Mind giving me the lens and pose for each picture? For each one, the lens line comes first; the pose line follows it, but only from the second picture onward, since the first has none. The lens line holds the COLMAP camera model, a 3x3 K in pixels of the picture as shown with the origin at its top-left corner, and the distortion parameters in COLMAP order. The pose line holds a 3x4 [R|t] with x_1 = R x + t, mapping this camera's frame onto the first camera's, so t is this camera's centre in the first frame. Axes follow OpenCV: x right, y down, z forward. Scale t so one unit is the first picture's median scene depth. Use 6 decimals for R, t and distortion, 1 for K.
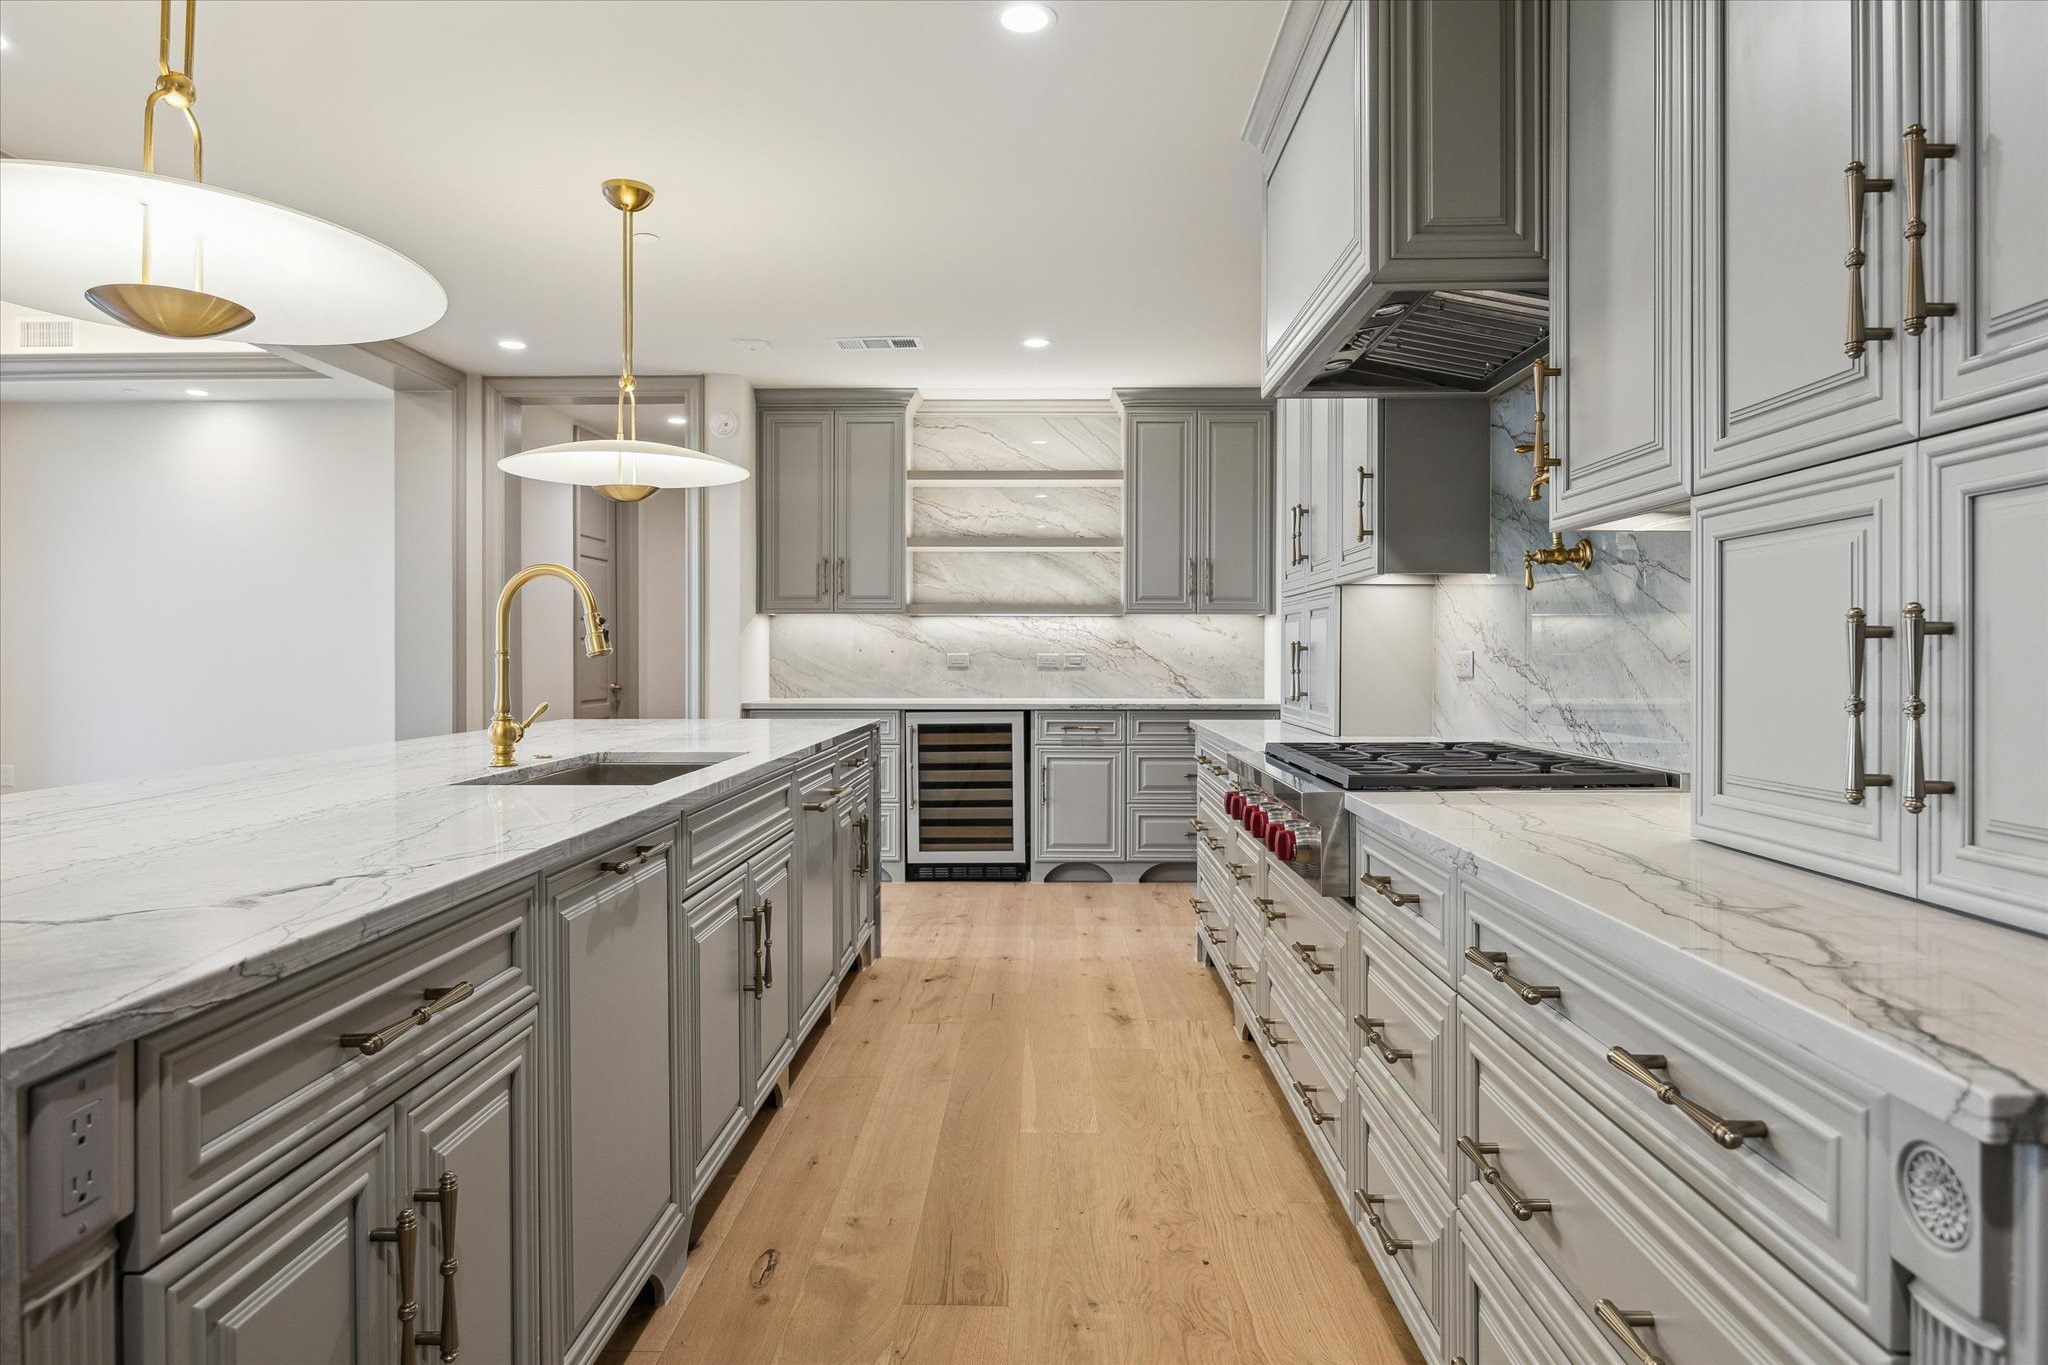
lens RADIAL K [[809.1, 0, 1016.3], [0, 809.1, 670.0], [0, 0, 1]] dist [-0.001282, -0.000226]
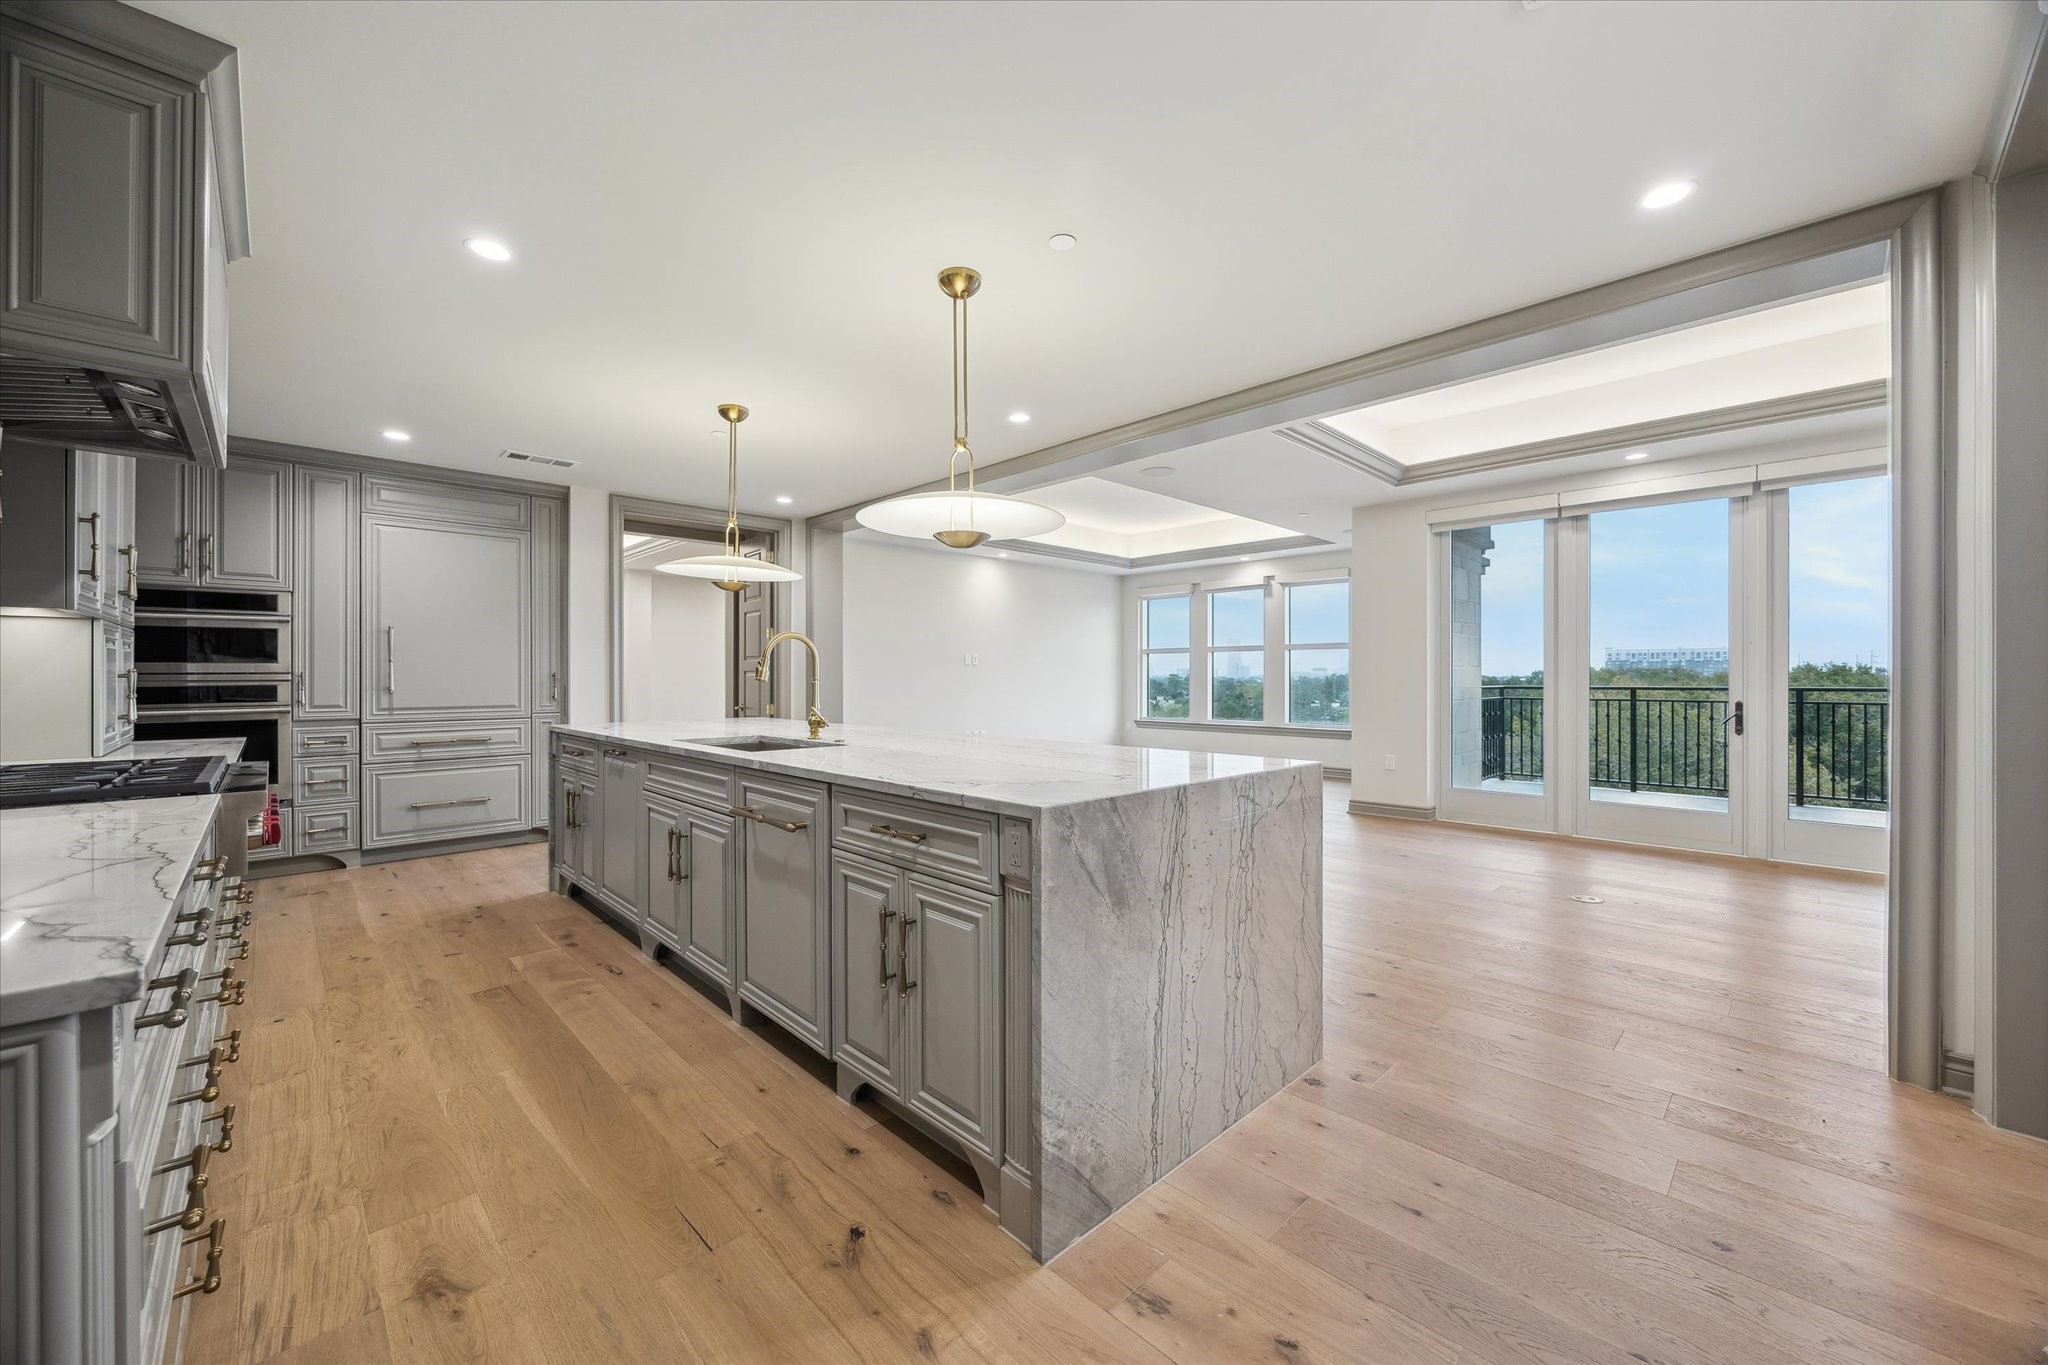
lens RADIAL K [[809.1, 0, 1016.3], [0, 809.1, 670.0], [0, 0, 1]] dist [-0.001282, -0.000226]
pose [[-0.679986, -0.002229, -0.733221, 0.339819], [-0.007434, 0.999965, 0.003855, -0.030316], [0.733187, 0.008072, -0.679979, 2.110858]]
